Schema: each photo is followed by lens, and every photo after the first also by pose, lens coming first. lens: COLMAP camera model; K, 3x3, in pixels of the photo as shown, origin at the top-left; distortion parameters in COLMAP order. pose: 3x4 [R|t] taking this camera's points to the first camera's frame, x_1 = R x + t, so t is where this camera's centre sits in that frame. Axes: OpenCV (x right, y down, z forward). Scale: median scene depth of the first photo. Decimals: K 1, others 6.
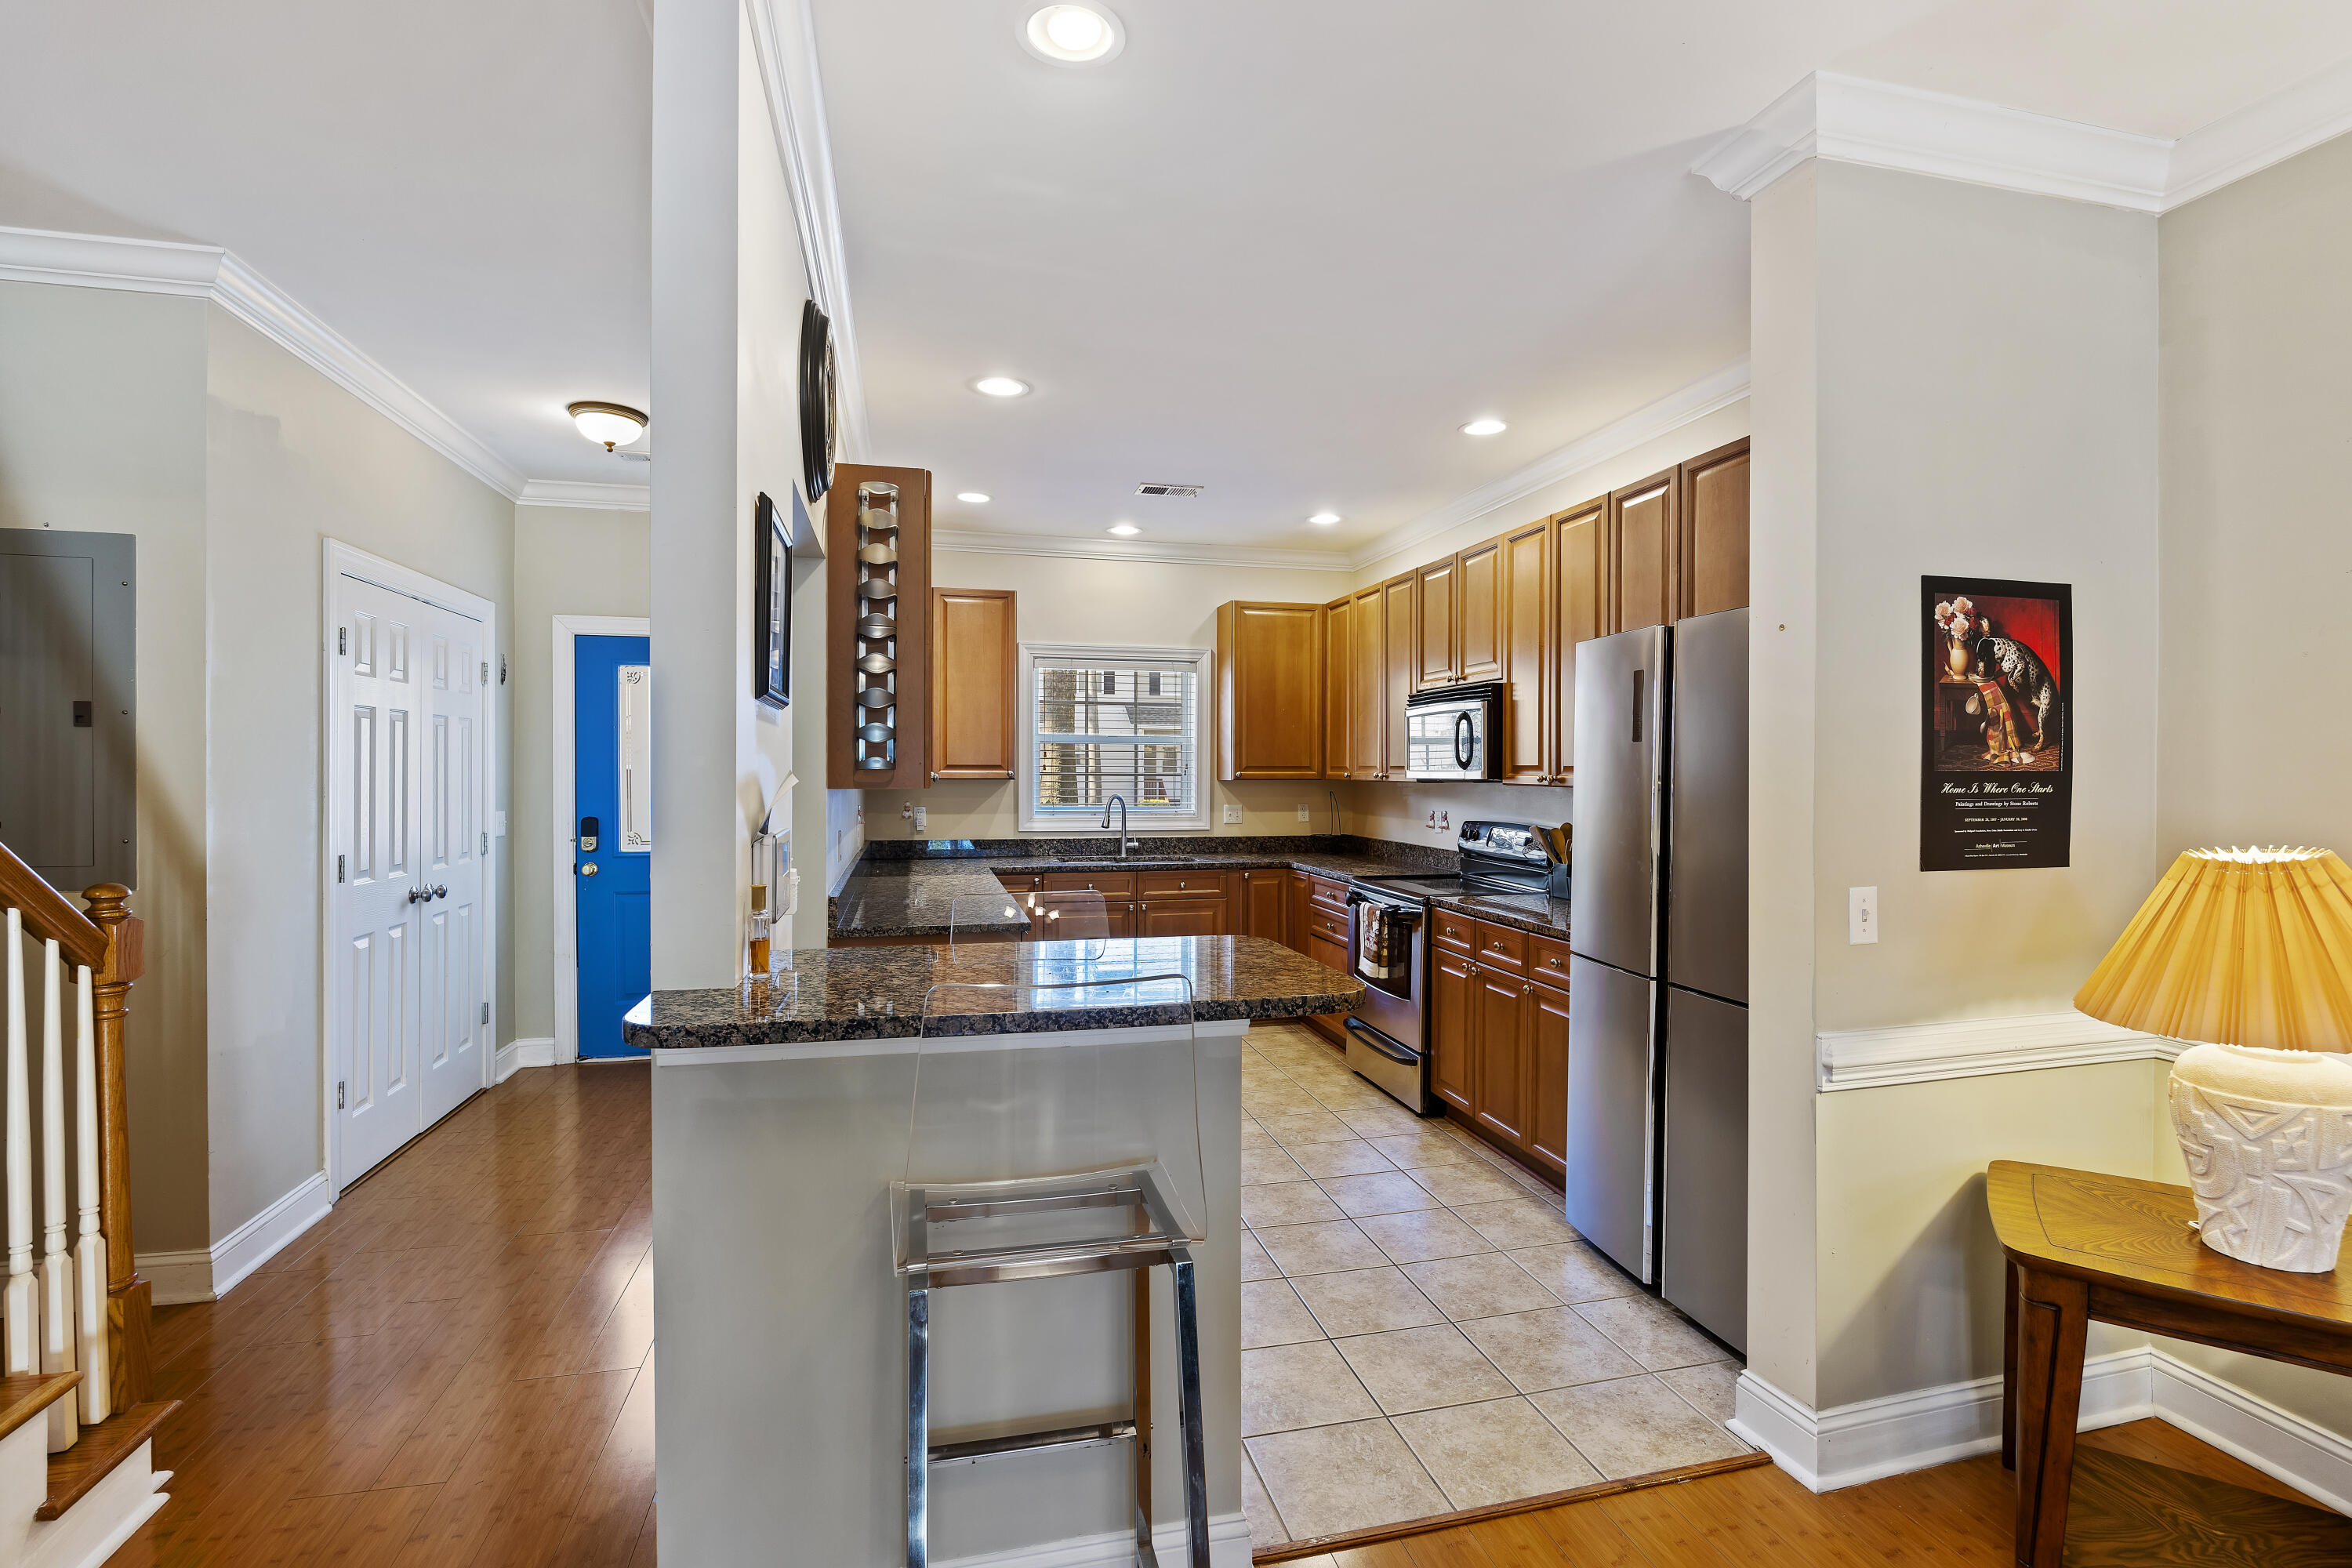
lens RADIAL K [[1076.0, 0, 1173.8], [0, 1076.0, 776.2], [0, 0, 1]] dist [-0.013364, 0.000833]
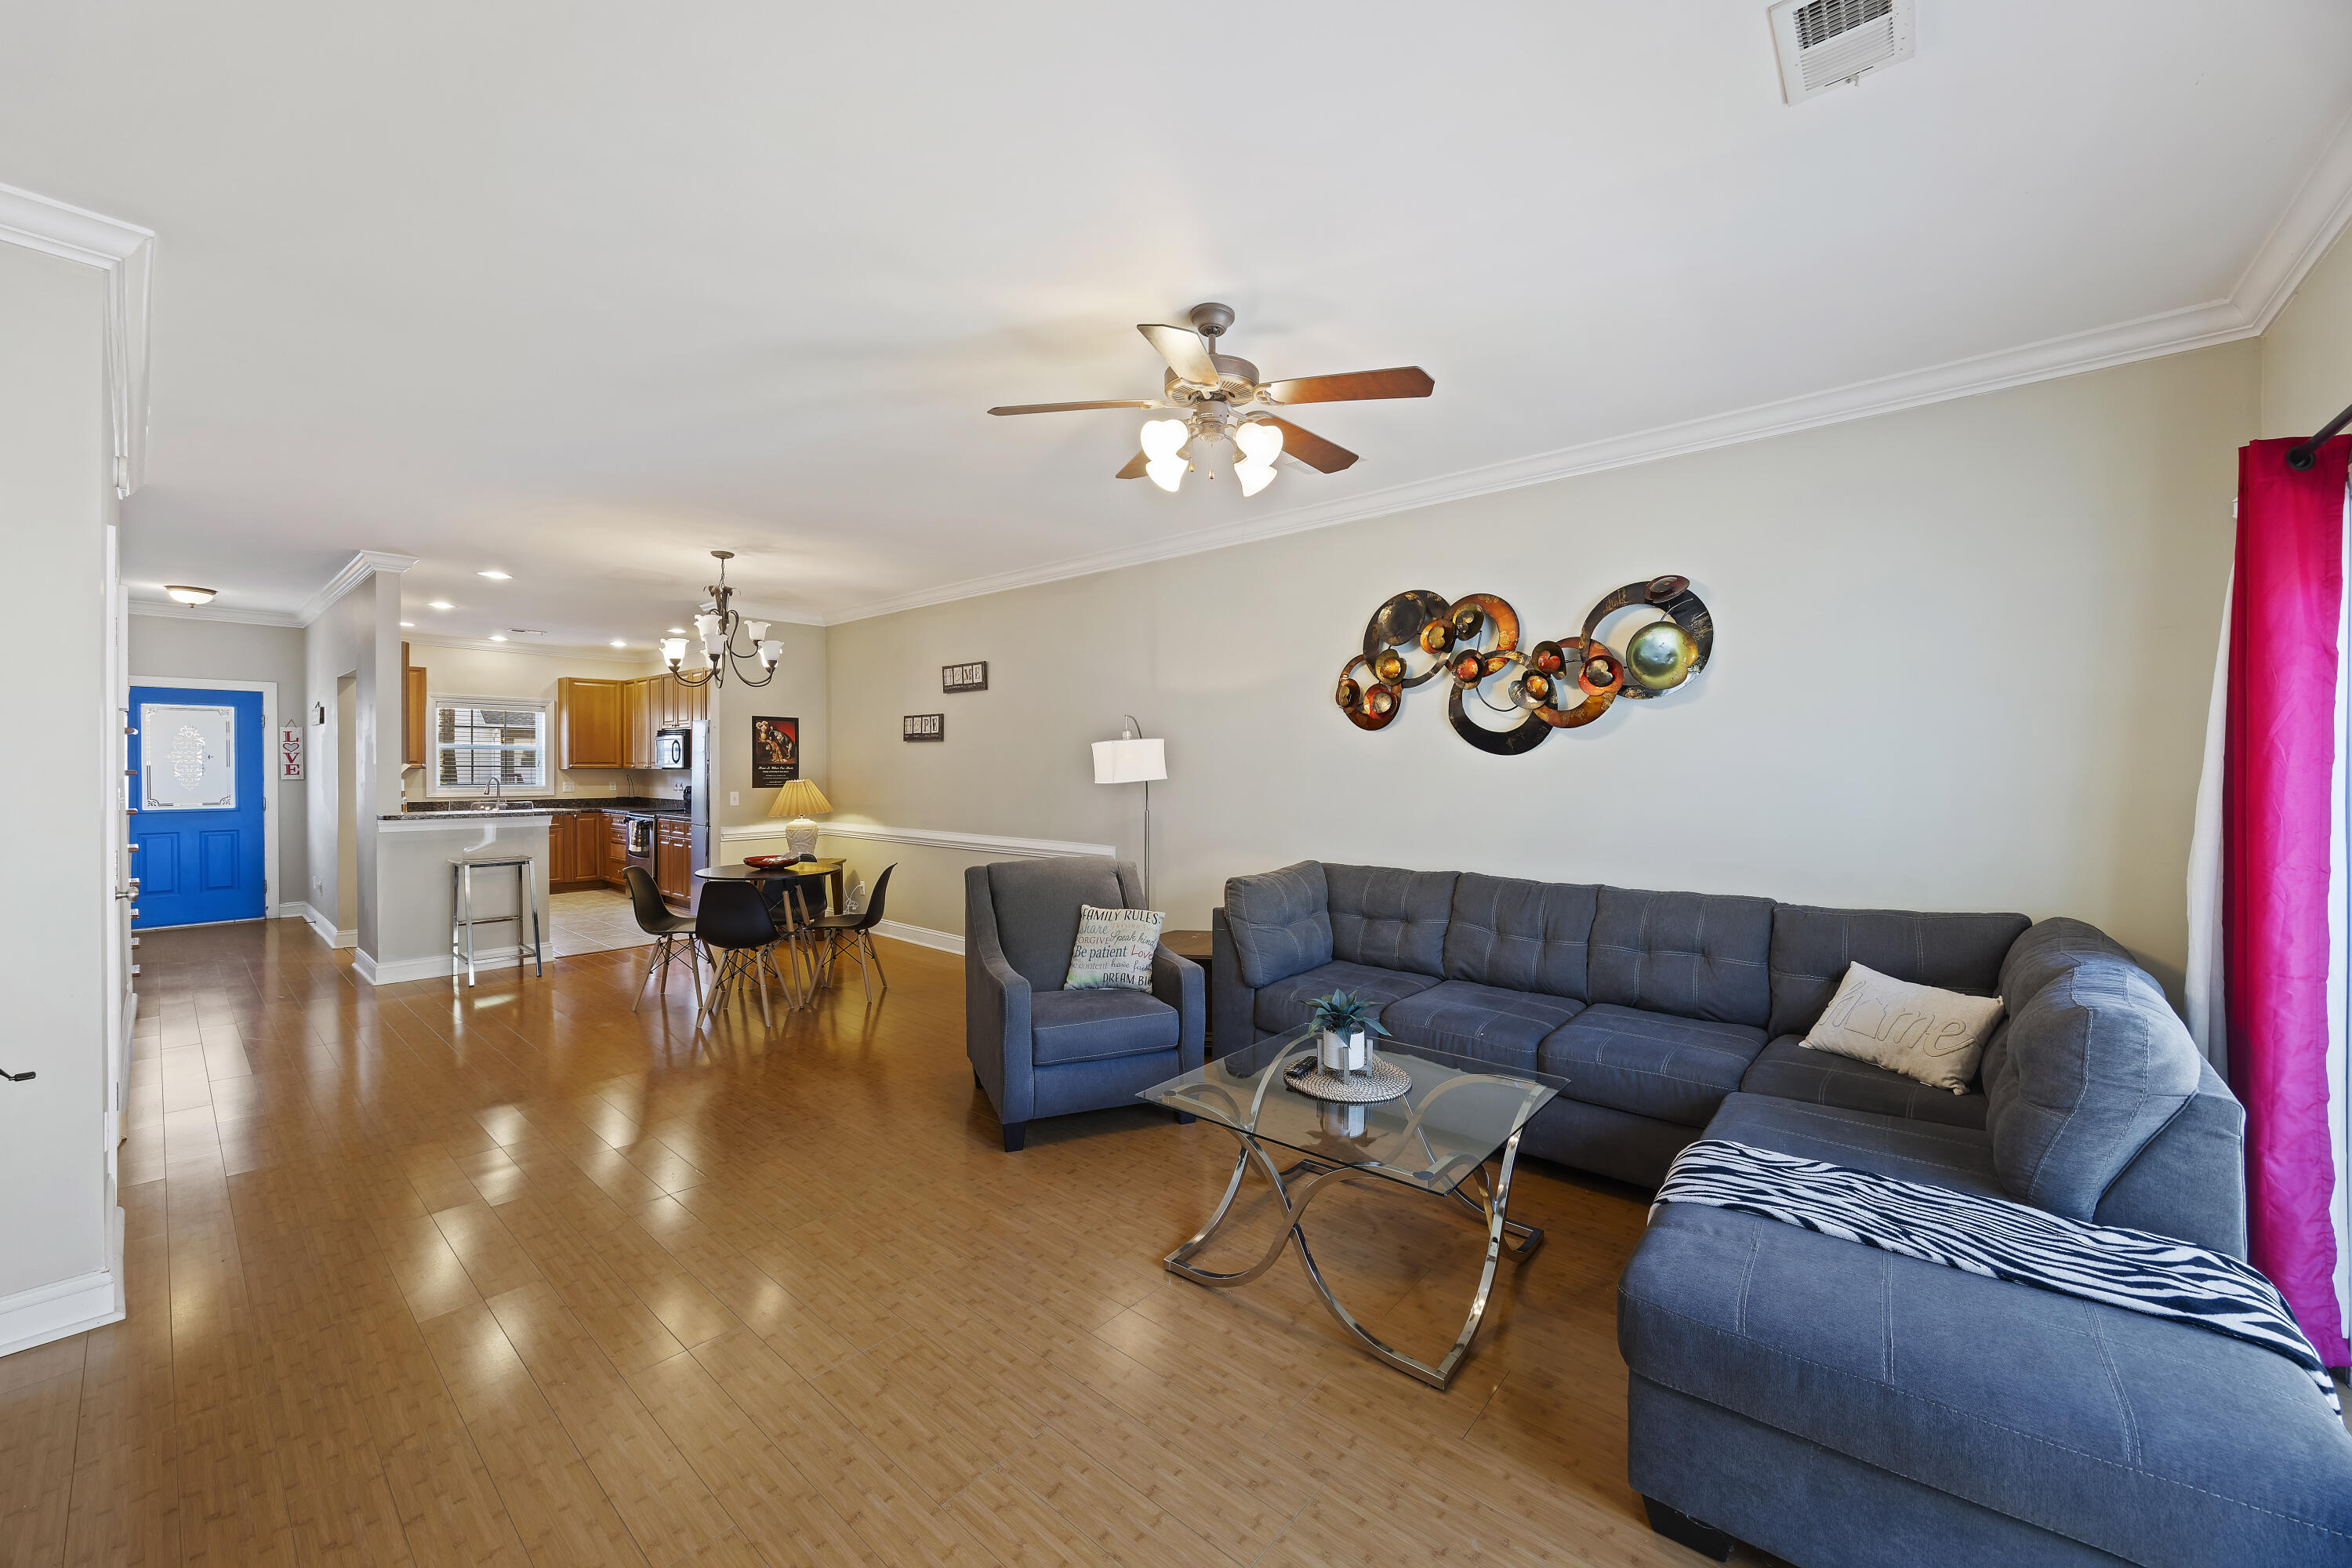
lens RADIAL K [[919.3, 0, 1178.3], [0, 919.3, 773.3], [0, 0, 1]] dist [0.003414, -0.000417]
pose [[0.819353, -0.003703, 0.573277, 0.007735], [0.002833, 0.999993, 0.002410, 0.015389], [-0.573282, -0.000351, 0.819358, -1.538851]]
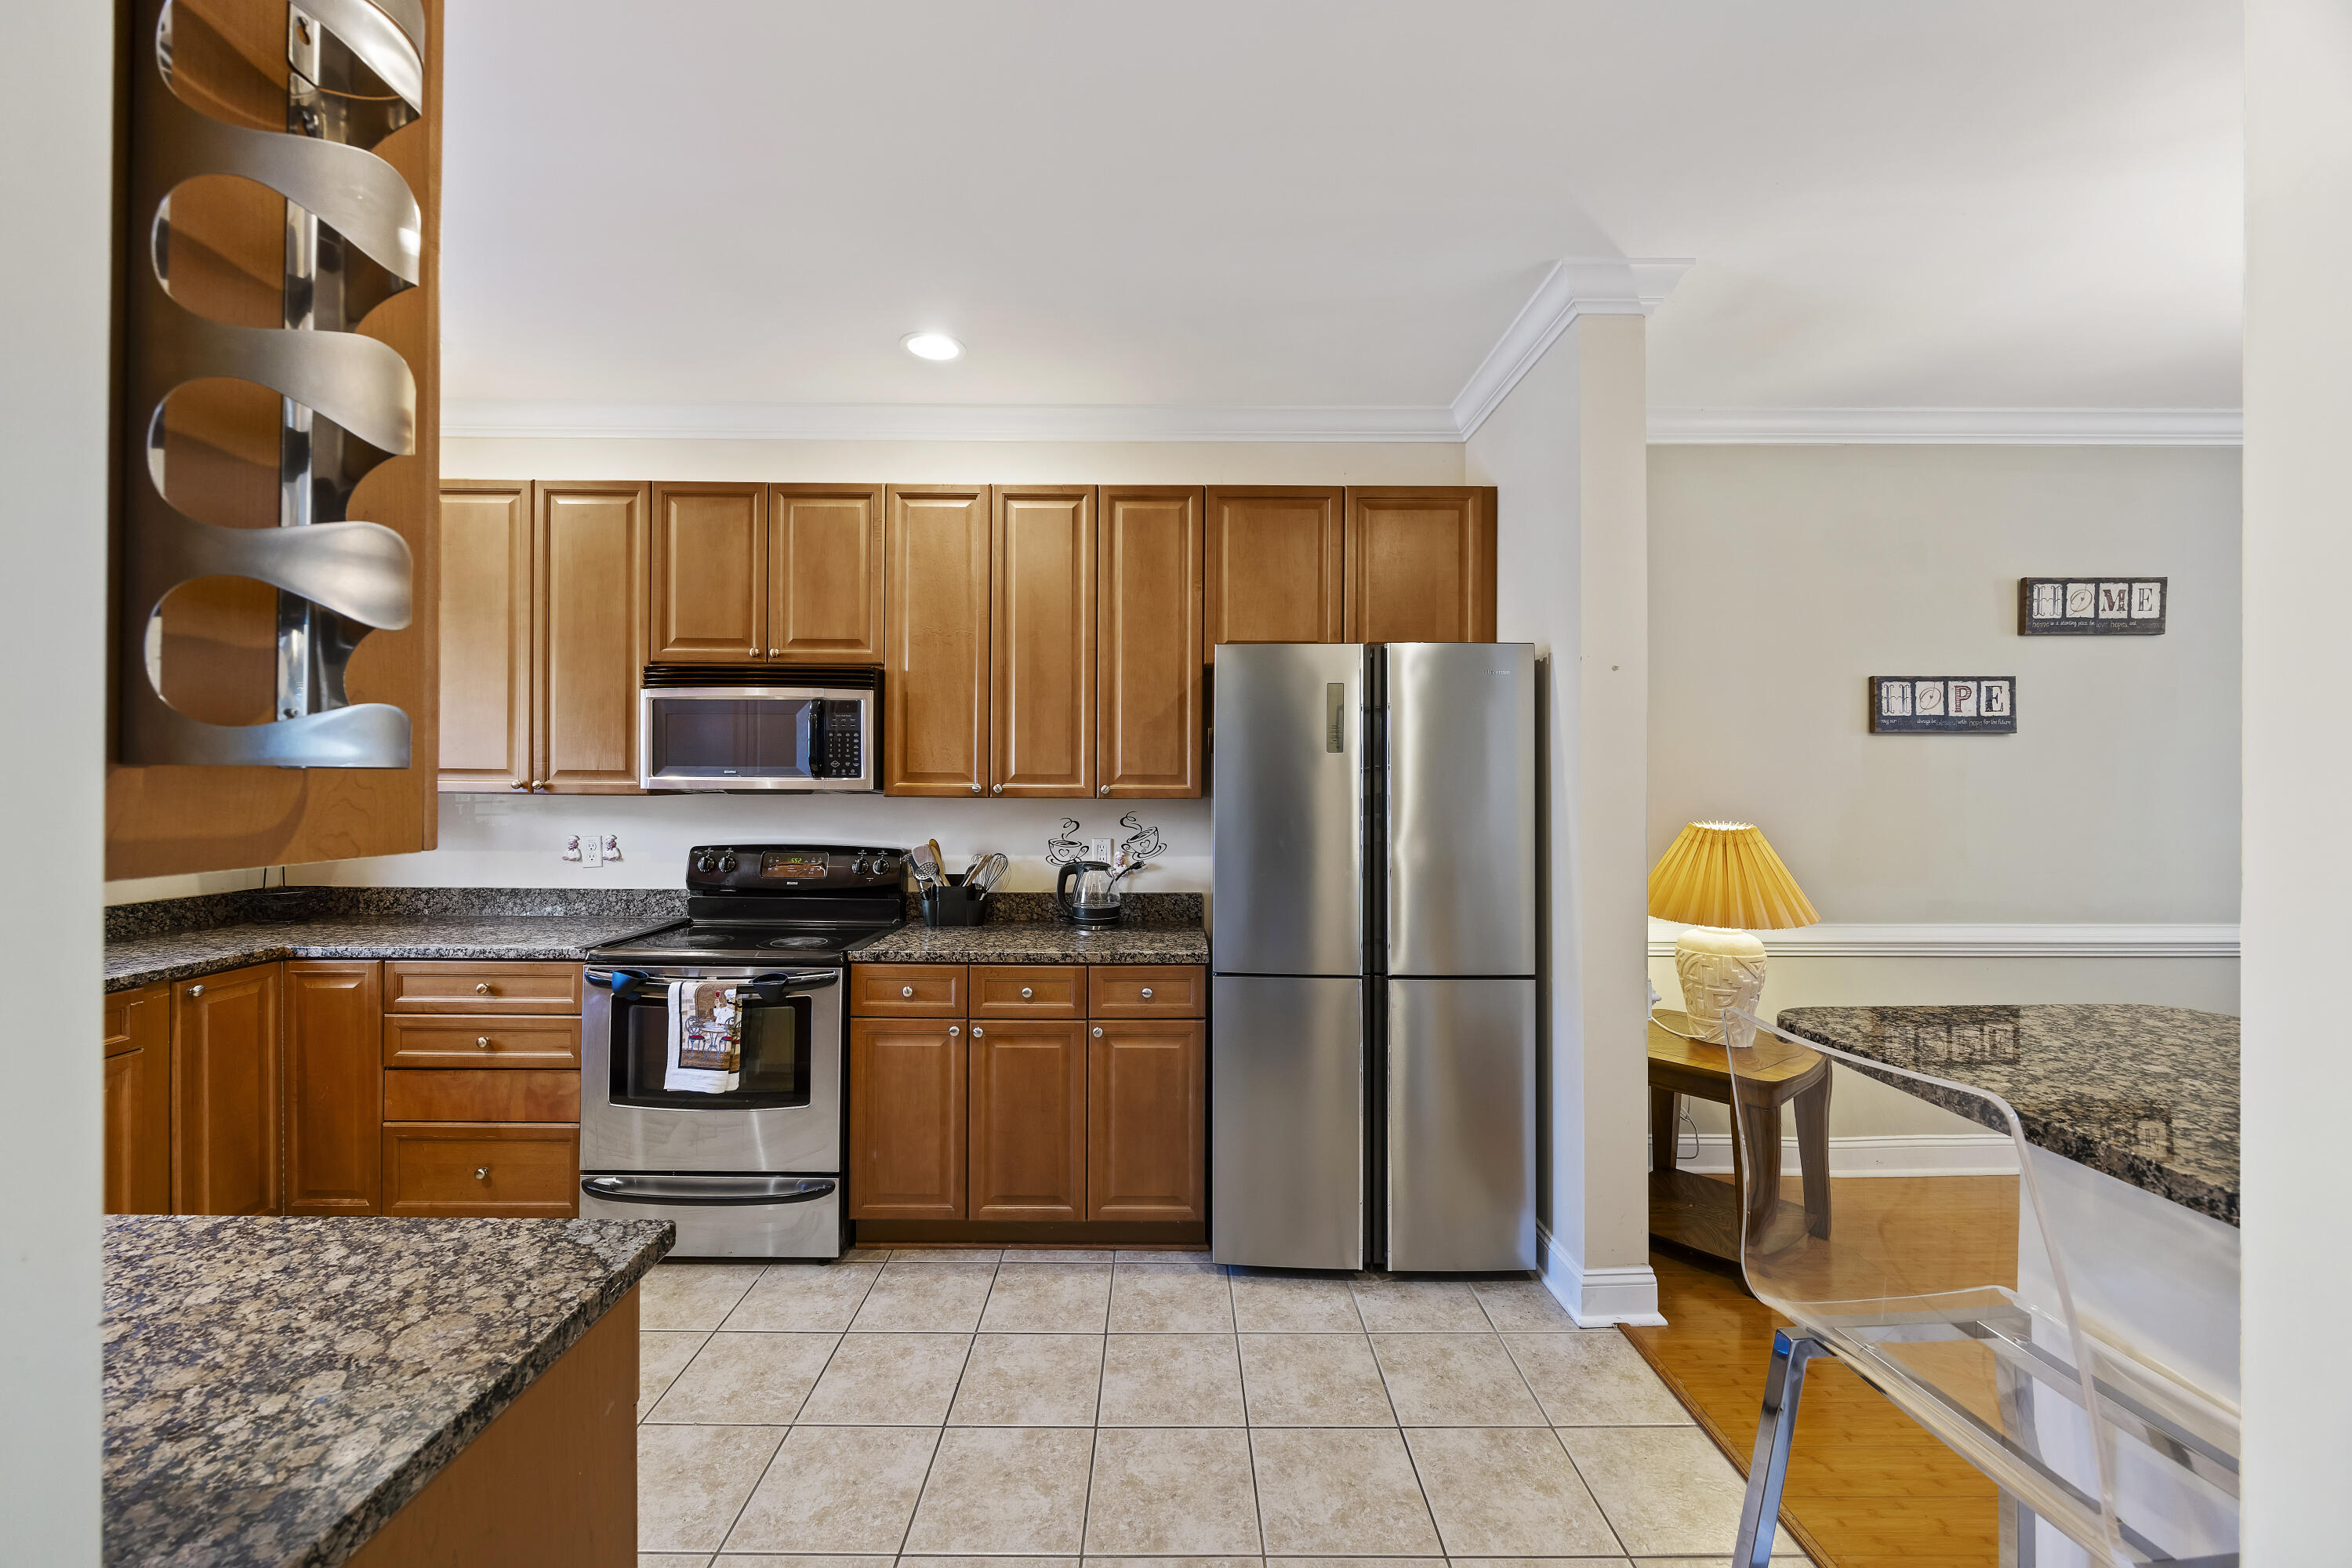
lens RADIAL K [[919.3, 0, 1174.4], [0, 919.3, 778.3], [0, 0, 1]] dist [0.003414, -0.000417]
pose [[0.232099, 0.002177, 0.972690, -0.339187], [0.002237, 0.999994, -0.002771, -0.002995], [-0.972689, 0.002819, 0.232093, 0.686130]]
